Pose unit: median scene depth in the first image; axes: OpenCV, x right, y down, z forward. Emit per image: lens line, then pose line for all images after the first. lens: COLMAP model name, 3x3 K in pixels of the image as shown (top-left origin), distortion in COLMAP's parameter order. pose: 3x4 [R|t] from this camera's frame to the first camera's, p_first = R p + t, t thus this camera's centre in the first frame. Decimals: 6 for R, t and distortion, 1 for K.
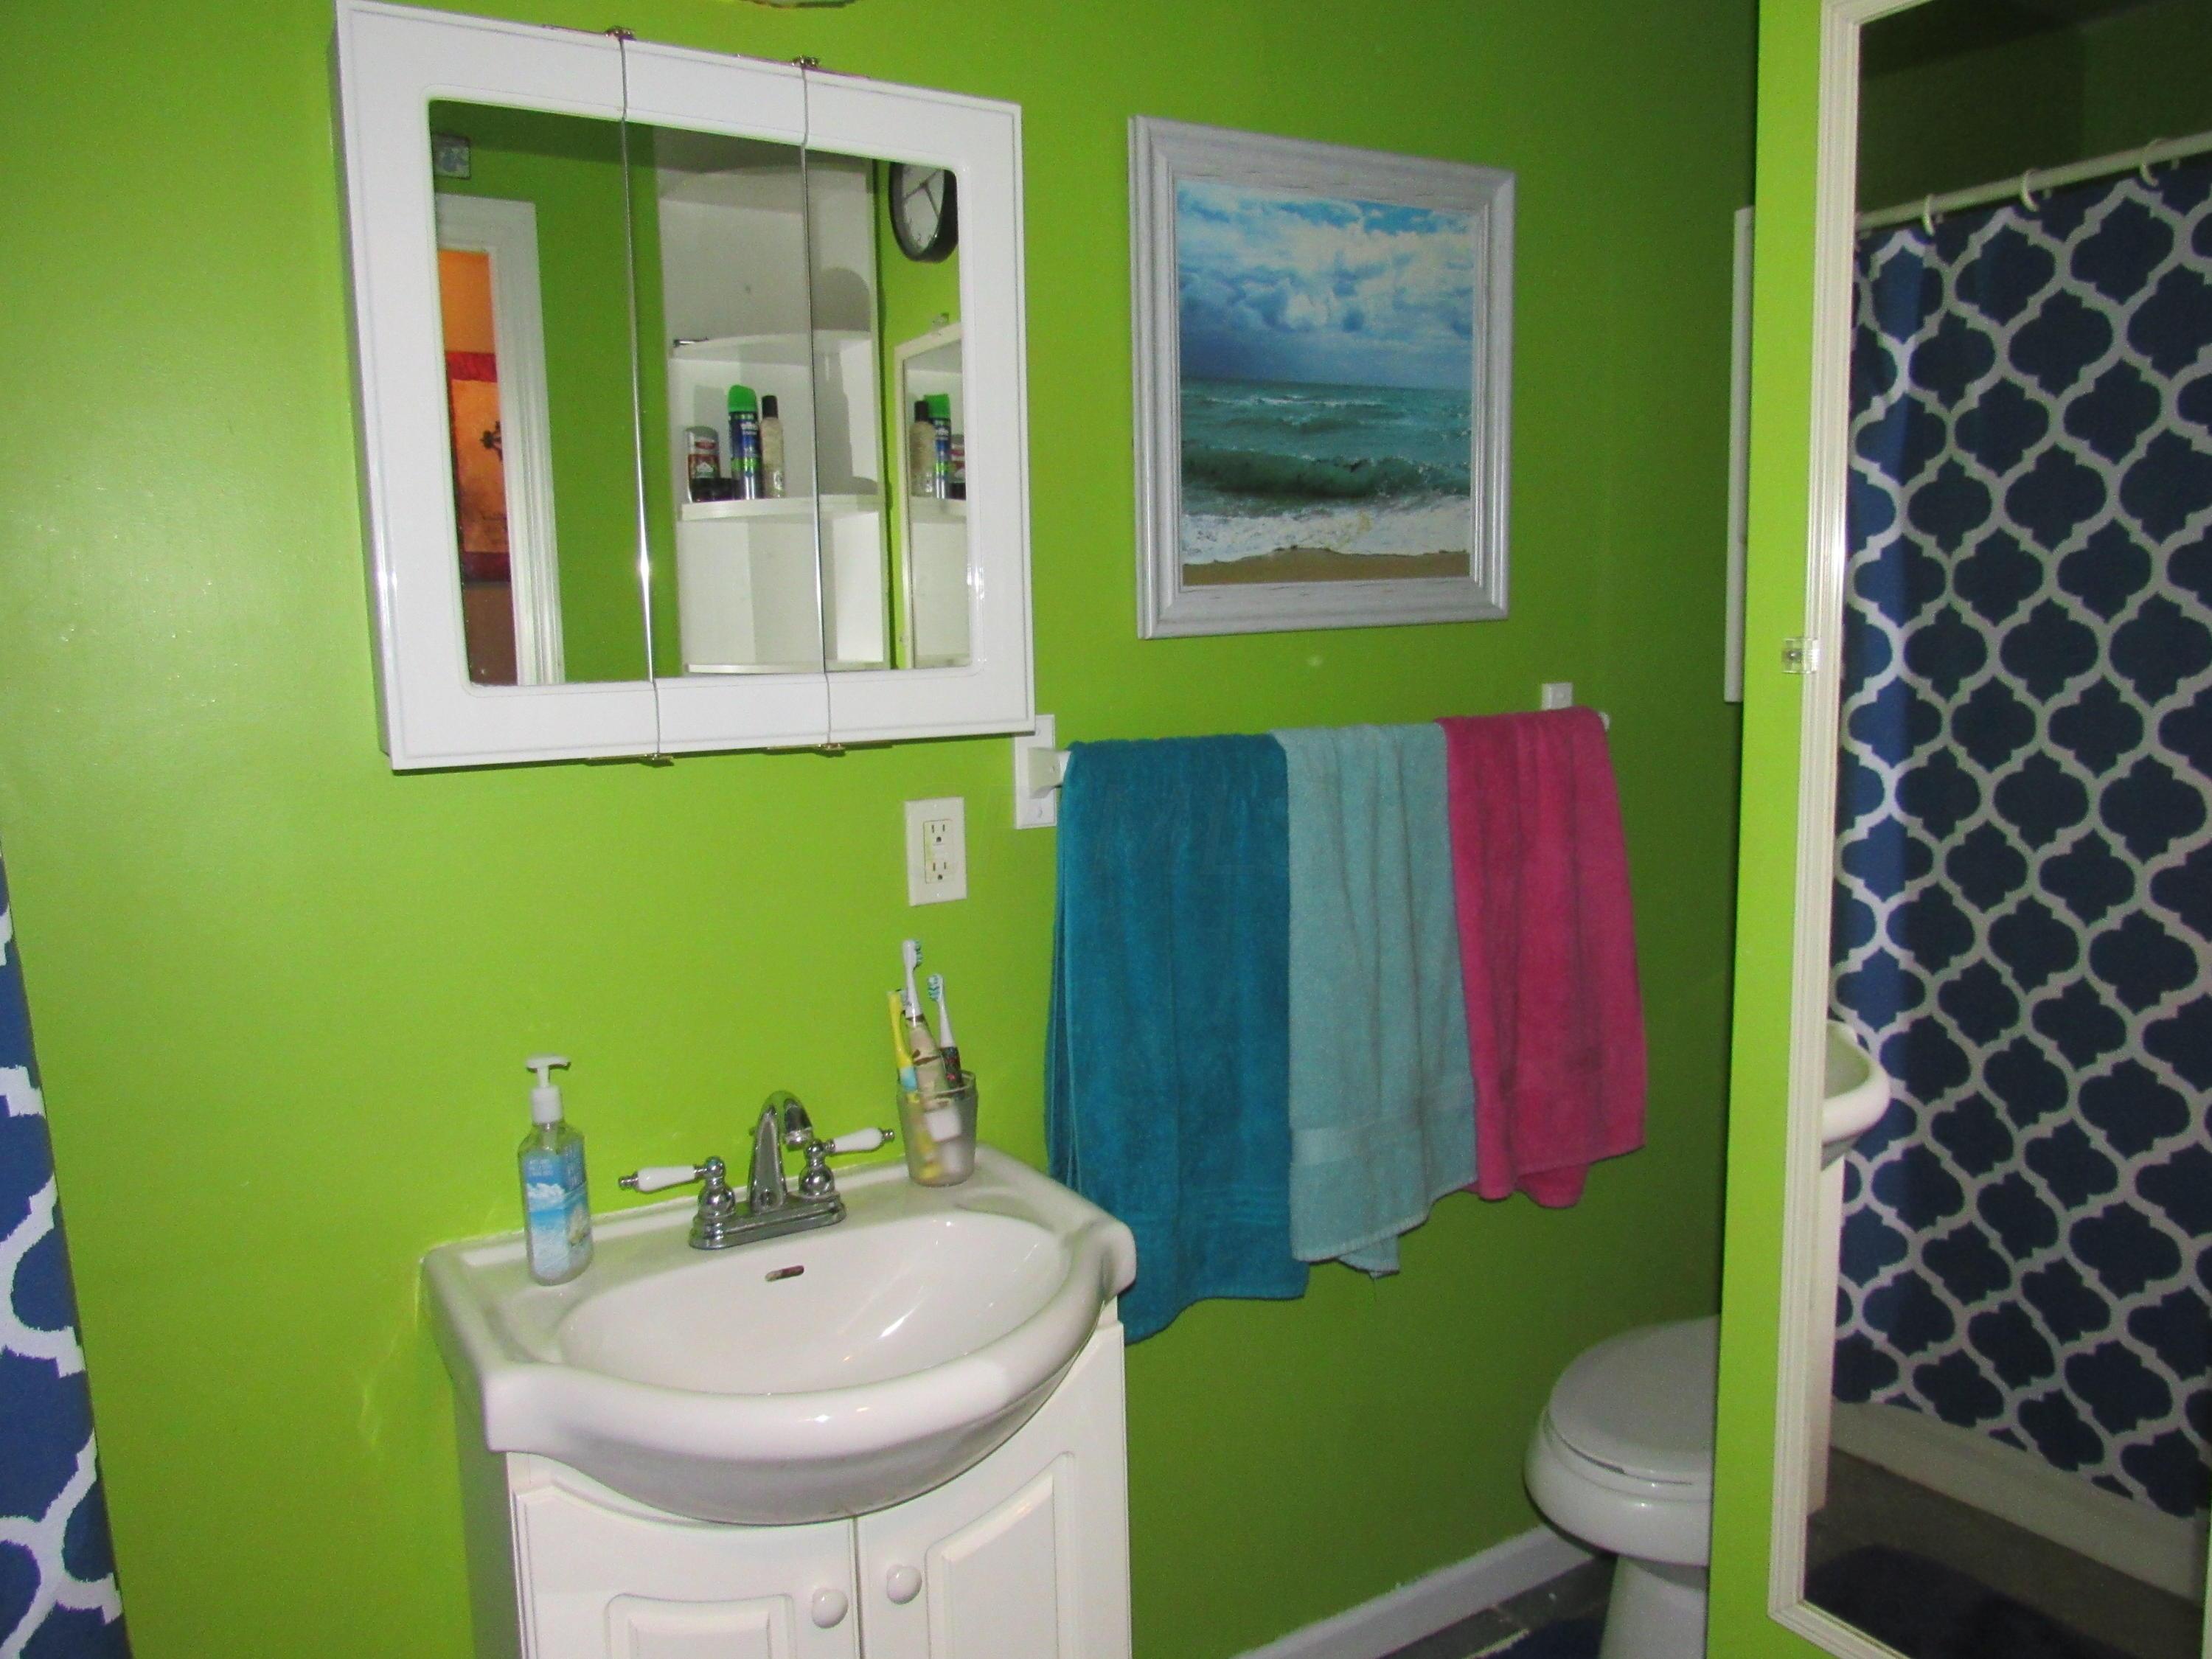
lens RADIAL K [[1562.9, 0, 1105.3], [0, 1562.9, 830.7], [0, 0, 1]] dist [-0.032900, 0.008858]
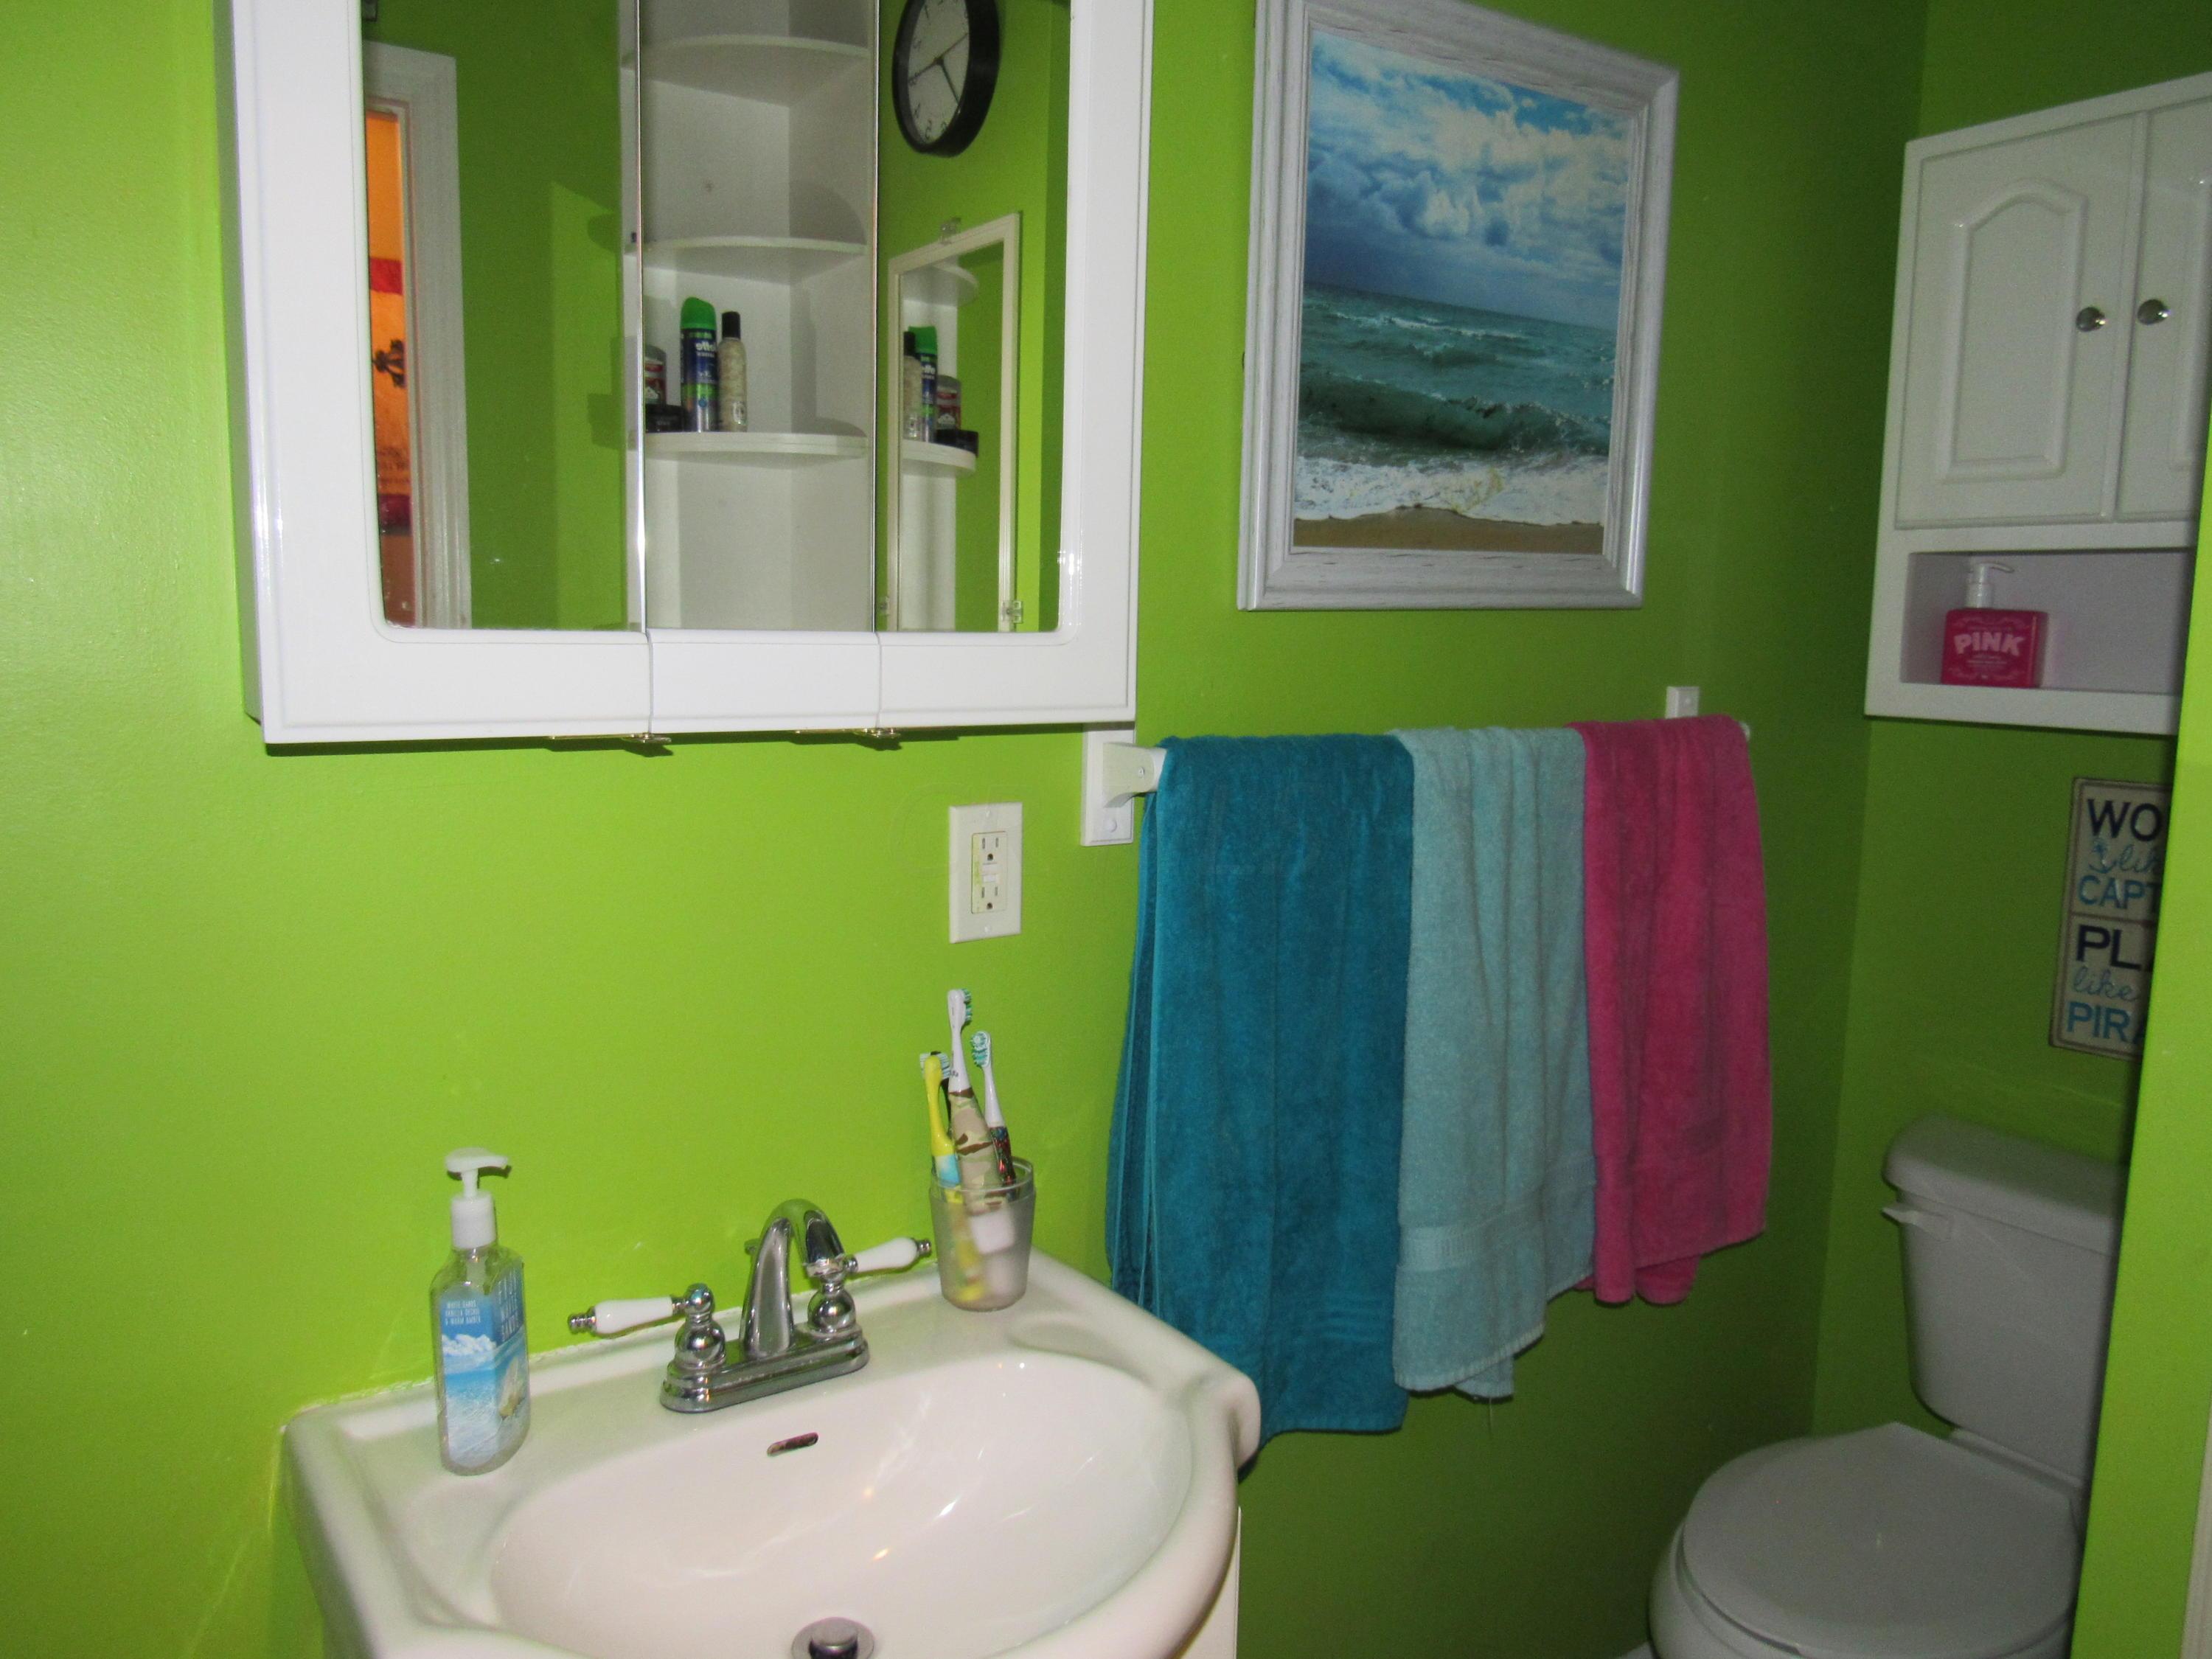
lens RADIAL K [[1562.9, 0, 1104.2], [0, 1562.9, 824.3], [0, 0, 1]] dist [-0.032900, 0.008858]
pose [[0.996413, 0.028834, 0.079556, -0.106129], [-0.028634, 0.999583, -0.003656, -0.009058], [-0.079628, 0.001365, 0.996824, 0.214548]]
